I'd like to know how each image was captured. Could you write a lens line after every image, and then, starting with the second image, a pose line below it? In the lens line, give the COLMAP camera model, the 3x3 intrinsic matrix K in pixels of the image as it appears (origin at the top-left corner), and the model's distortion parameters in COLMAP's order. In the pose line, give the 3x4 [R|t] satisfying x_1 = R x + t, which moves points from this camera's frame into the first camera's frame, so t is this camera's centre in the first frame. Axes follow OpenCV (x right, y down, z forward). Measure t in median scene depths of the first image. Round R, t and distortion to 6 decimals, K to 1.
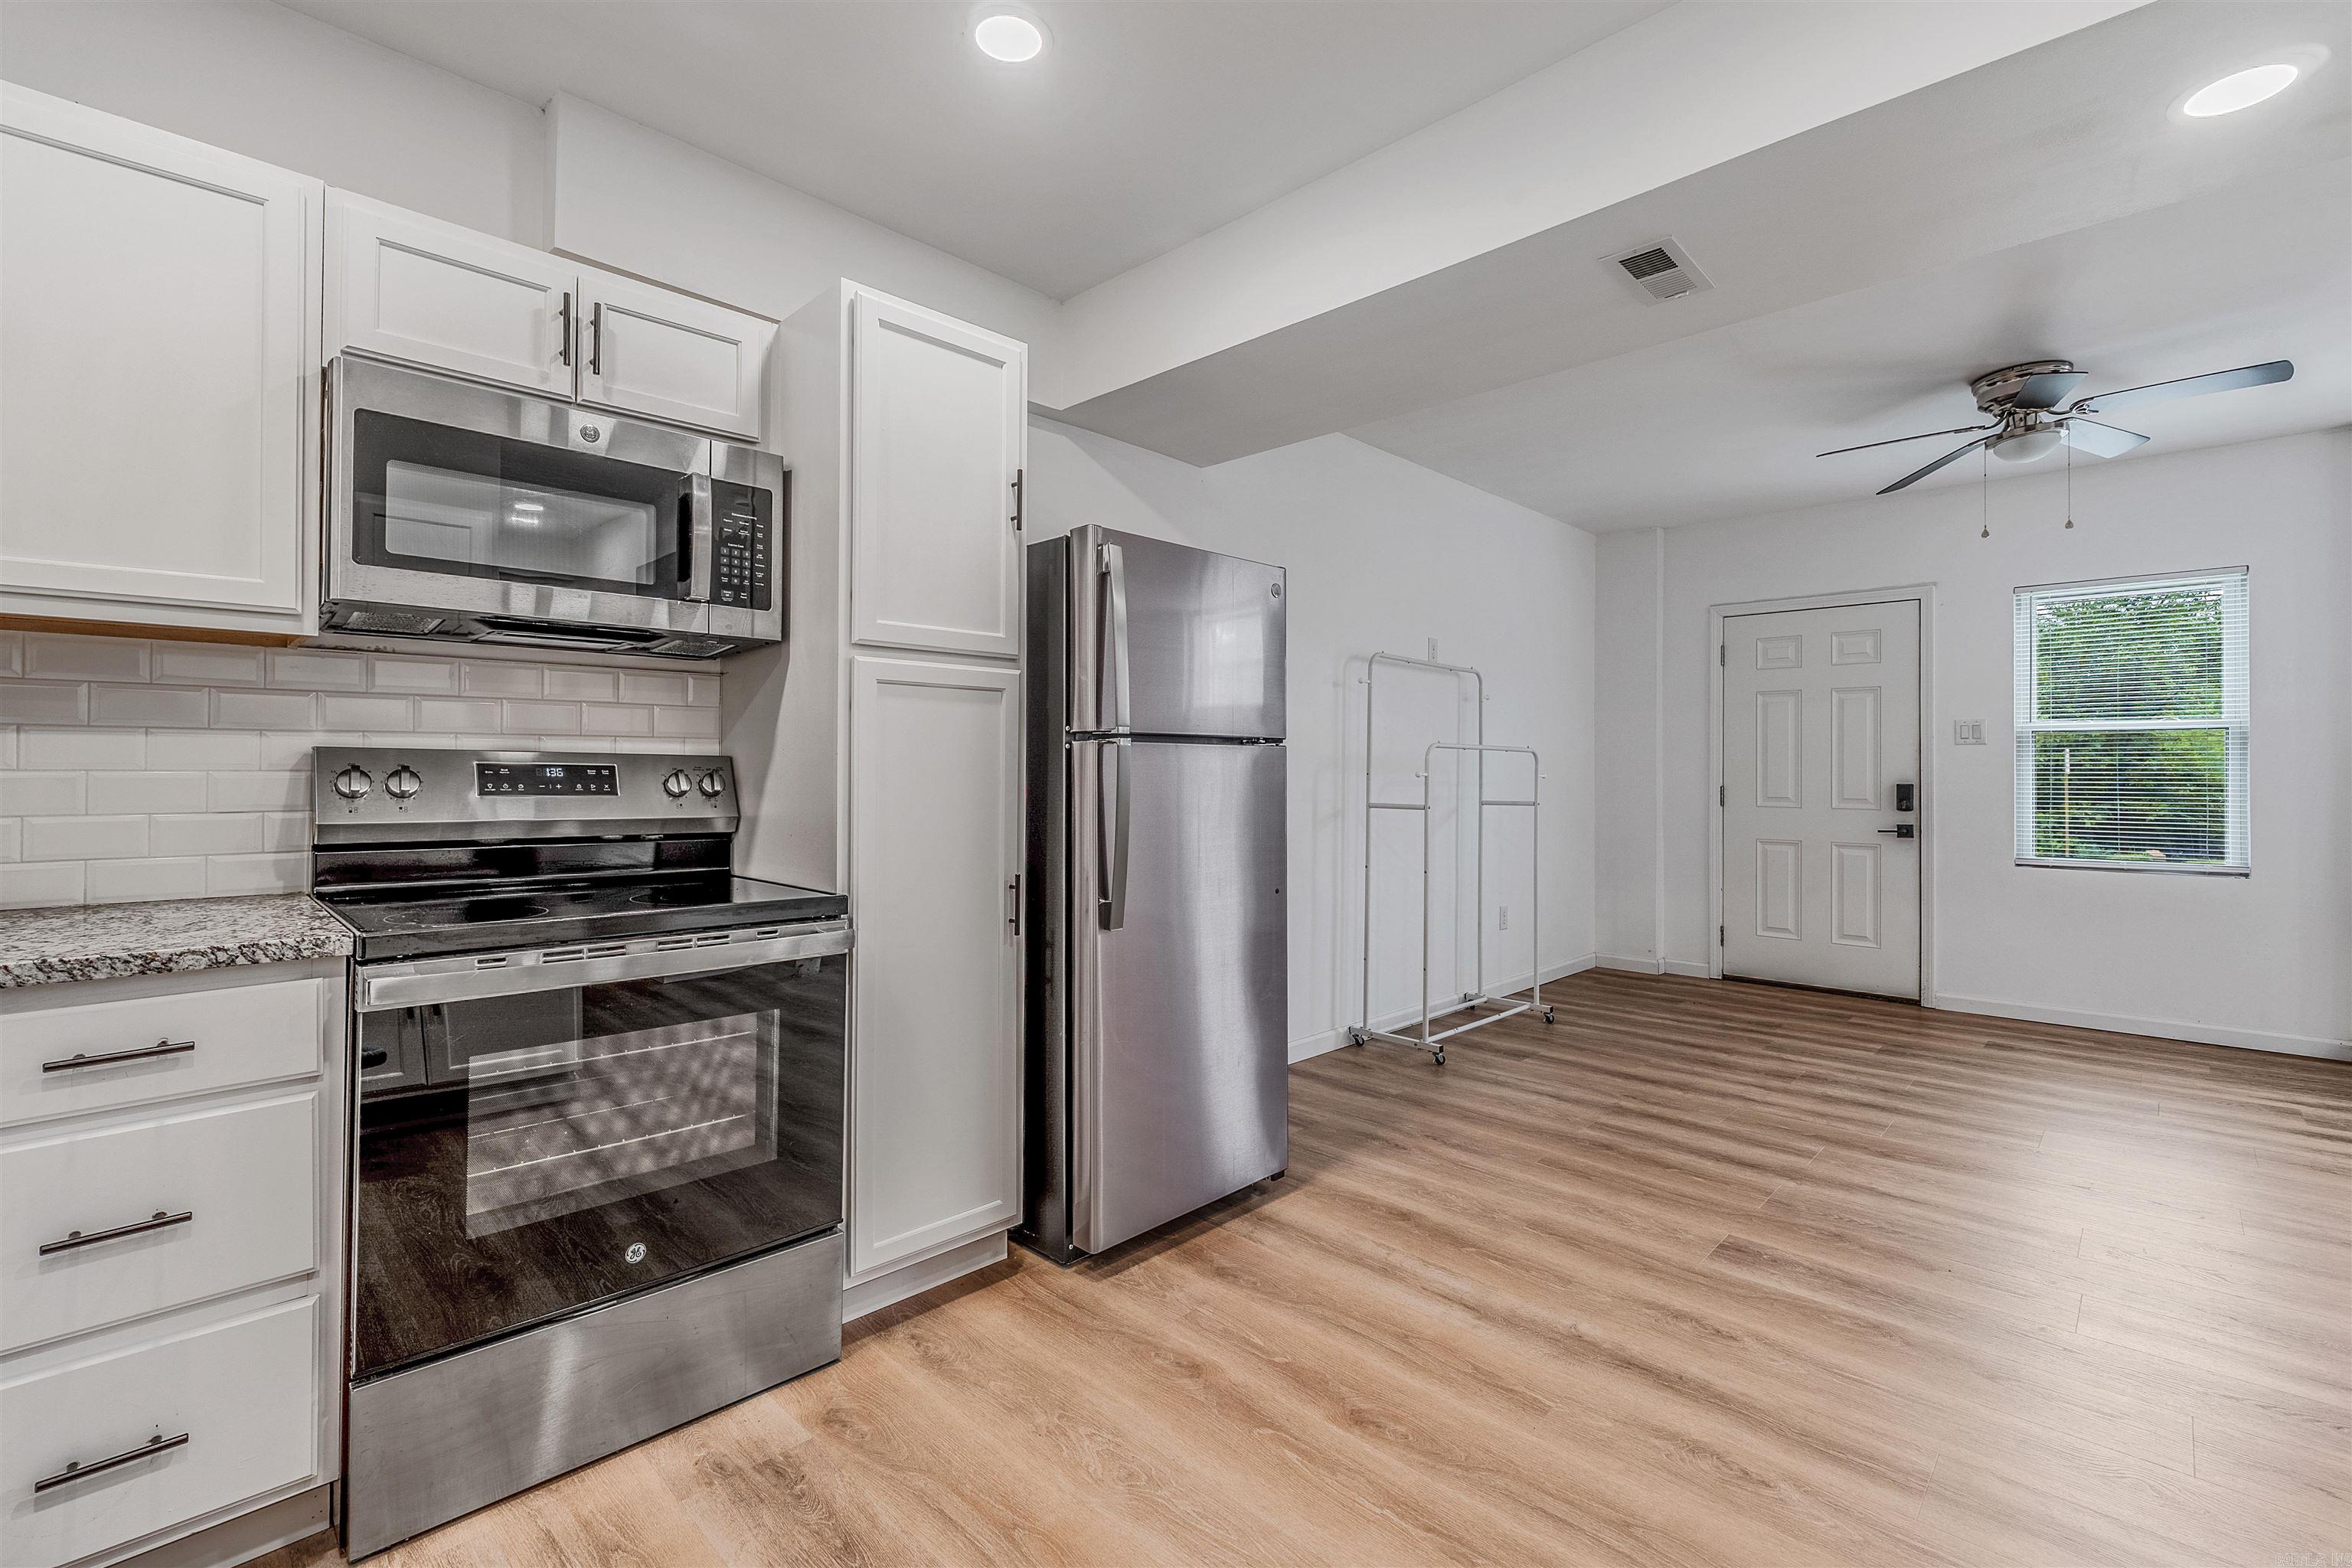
lens RADIAL K [[1016.9, 0, 1169.6], [0, 1016.9, 748.4], [0, 0, 1]] dist [-0.003325, -0.000623]
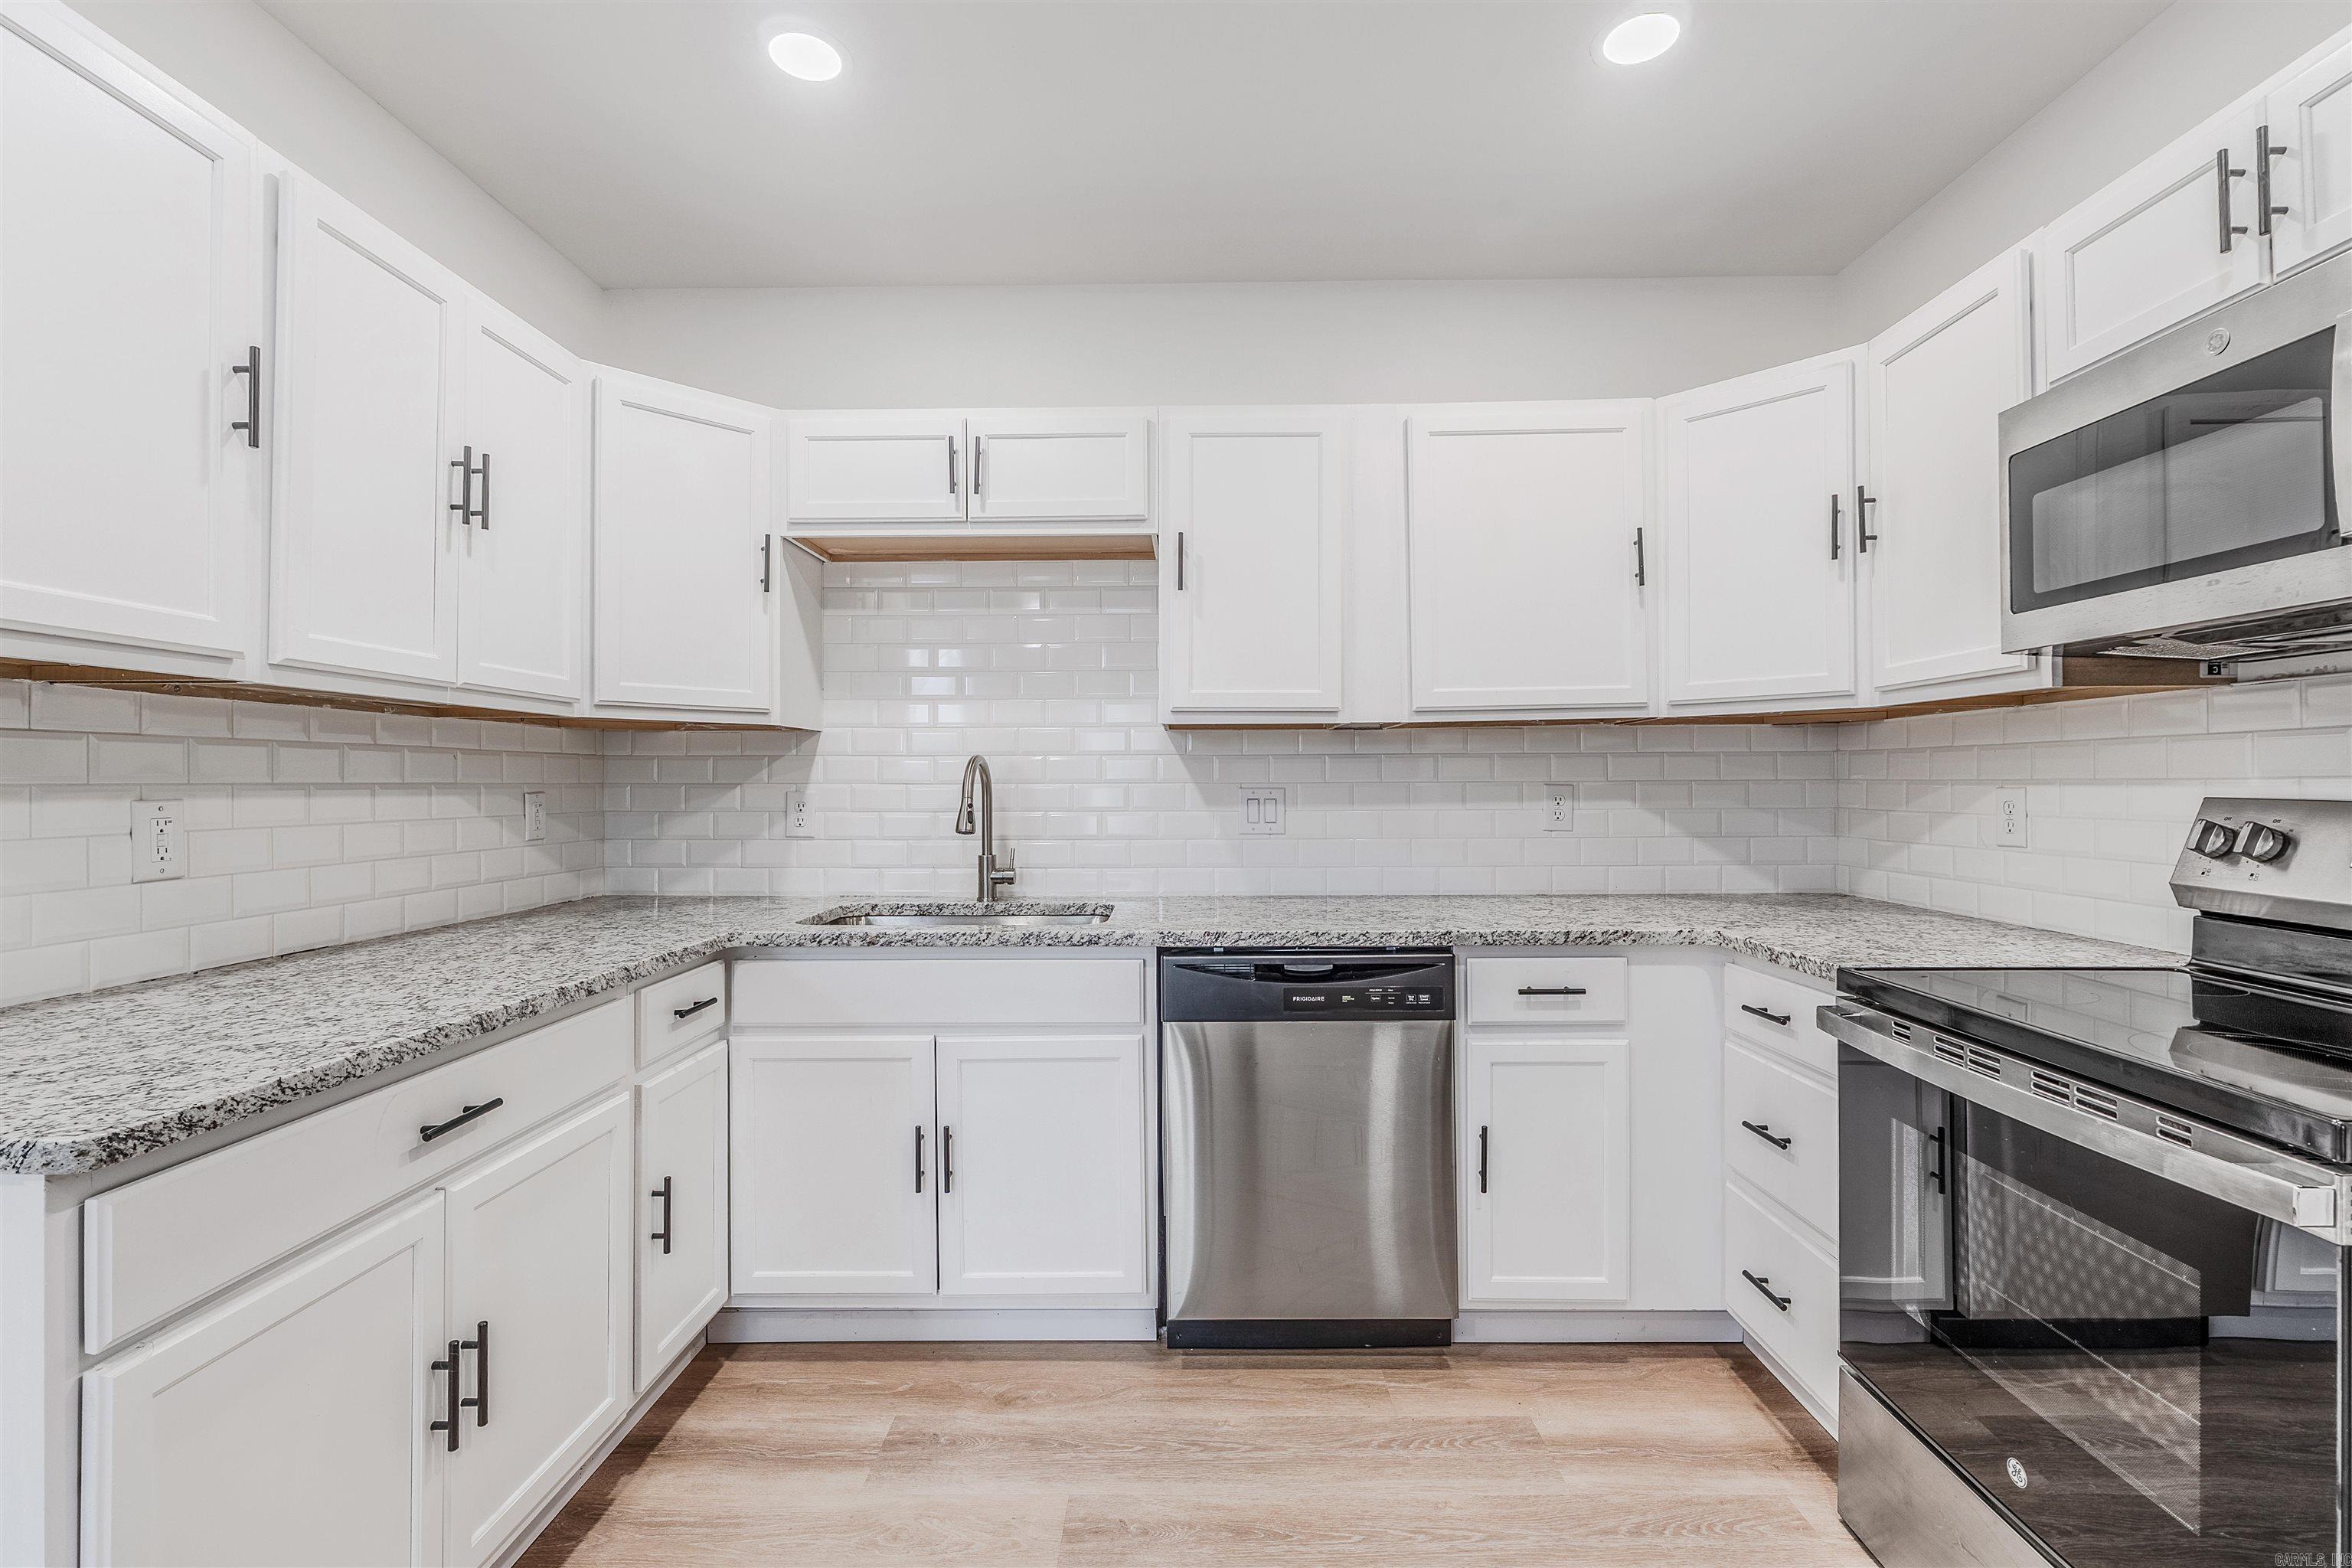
lens RADIAL K [[1040.9, 0, 1177.0], [0, 1040.9, 777.6], [0, 0, 1]] dist [-0.000439, 0.000231]
pose [[-0.721364, -0.009904, -0.692485, 0.295130], [0.009675, 0.999656, -0.024376, -0.004098], [0.692488, -0.024284, -0.721020, 0.723156]]
